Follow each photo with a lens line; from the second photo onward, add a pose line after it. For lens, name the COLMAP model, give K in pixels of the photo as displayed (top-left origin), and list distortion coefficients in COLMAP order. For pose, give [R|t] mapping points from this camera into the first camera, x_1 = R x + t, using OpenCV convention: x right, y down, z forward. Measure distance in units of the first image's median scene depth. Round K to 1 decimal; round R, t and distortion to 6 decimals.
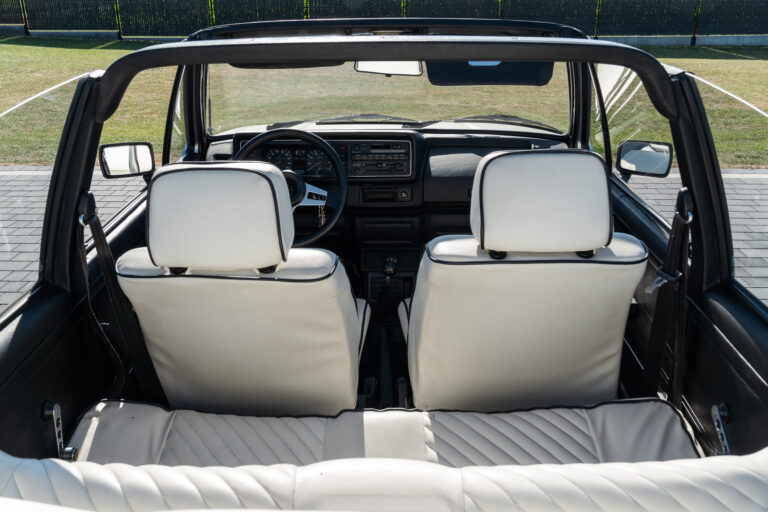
lens RADIAL K [[678.3, 0, 384.5], [0, 678.3, 255.1], [0, 0, 1]] dist [-0.012926, 0.042579]
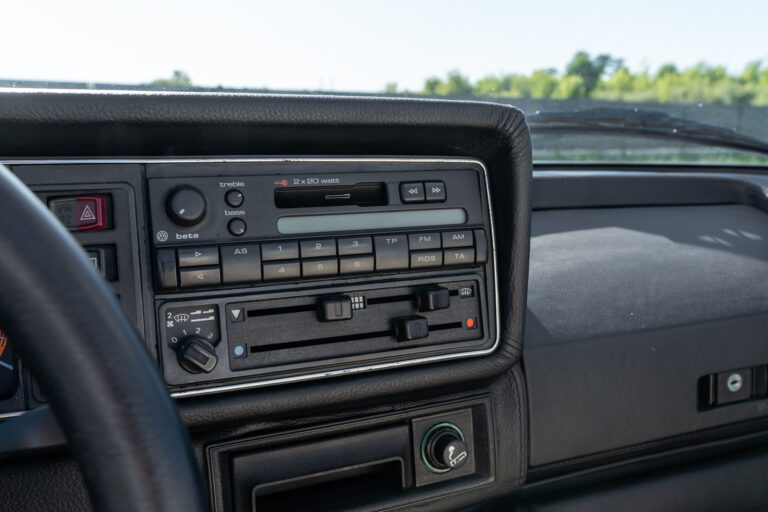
lens RADIAL K [[708.6, 0, 380.9], [0, 708.6, 248.6], [0, 0, 1]] dist [-0.008922, 0.000000]
pose [[0.920572, -0.058122, 0.386225, -0.062266], [0.127482, 0.979422, -0.156465, -0.118375], [-0.369183, 0.193274, 0.909037, 0.838412]]
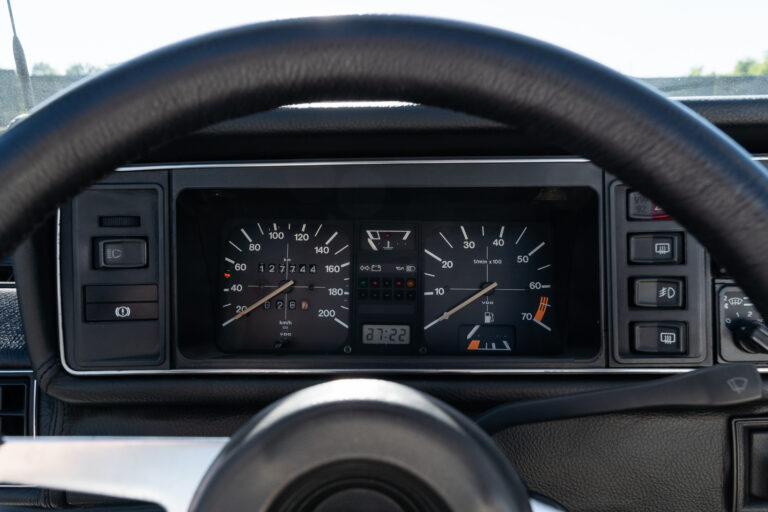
lens RADIAL K [[678.3, 0, 386.7], [0, 678.3, 255.3], [0, 0, 1]] dist [-0.012926, 0.042579]
pose [[0.999901, -0.013408, 0.004161, -0.131458], [0.013885, 0.988243, -0.152263, -0.120635], [-0.002070, 0.152305, 0.988331, 0.834401]]
